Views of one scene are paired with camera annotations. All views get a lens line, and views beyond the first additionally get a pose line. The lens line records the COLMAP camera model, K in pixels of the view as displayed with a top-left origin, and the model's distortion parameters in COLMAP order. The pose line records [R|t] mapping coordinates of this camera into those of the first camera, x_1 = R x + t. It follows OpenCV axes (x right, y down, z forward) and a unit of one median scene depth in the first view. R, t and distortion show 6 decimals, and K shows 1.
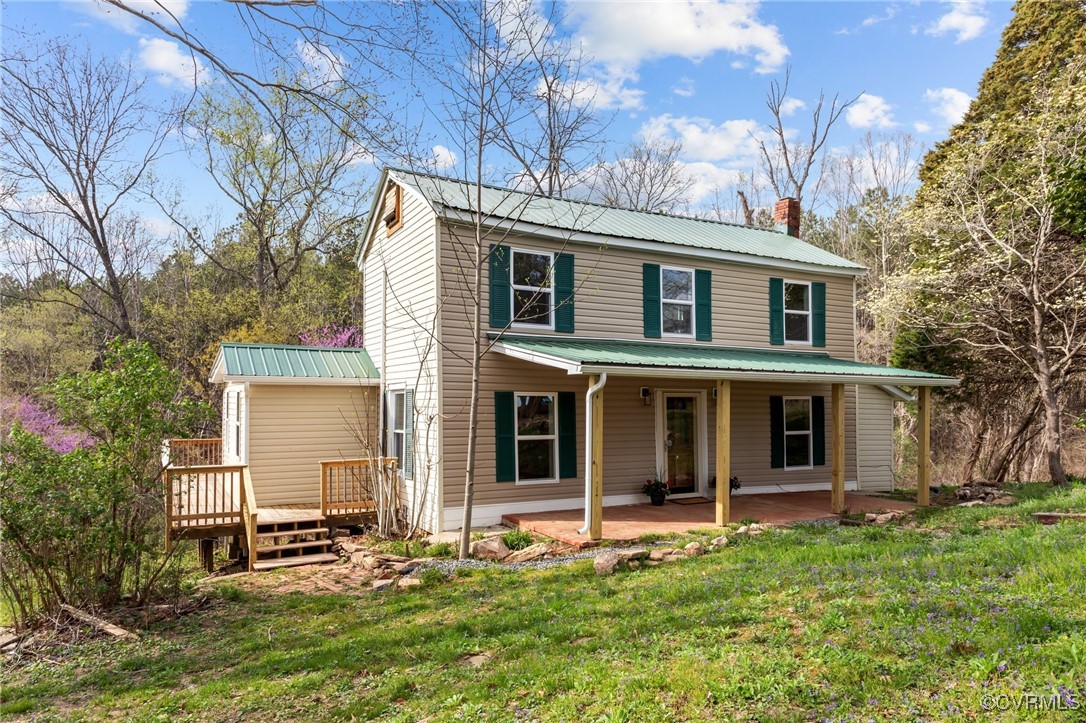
lens RADIAL K [[725.3, 0, 537.5], [0, 725.3, 378.9], [0, 0, 1]] dist [-0.002431, 0.001536]
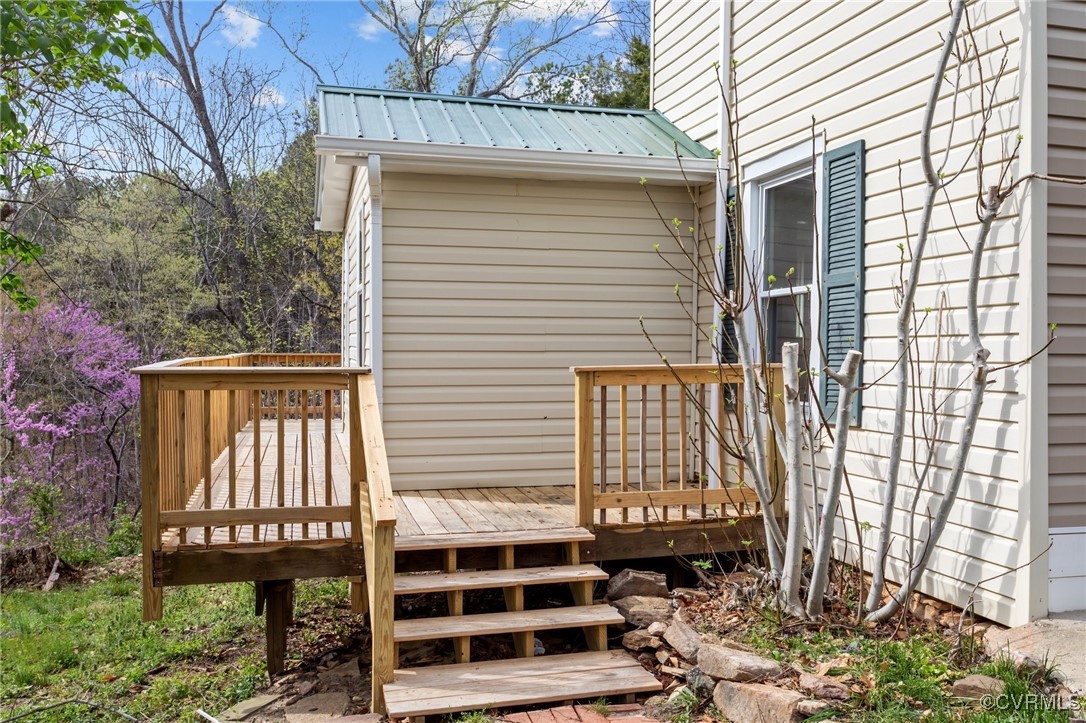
lens RADIAL K [[977.1, 0, 543.0], [0, 977.1, 361.5], [0, 0, 1]] dist [0.076755, -0.000952]
pose [[0.970500, 0.007320, -0.240991, -0.206177], [0.003526, 0.999001, 0.044541, 0.092081], [0.241077, -0.044077, 0.969505, 0.560063]]
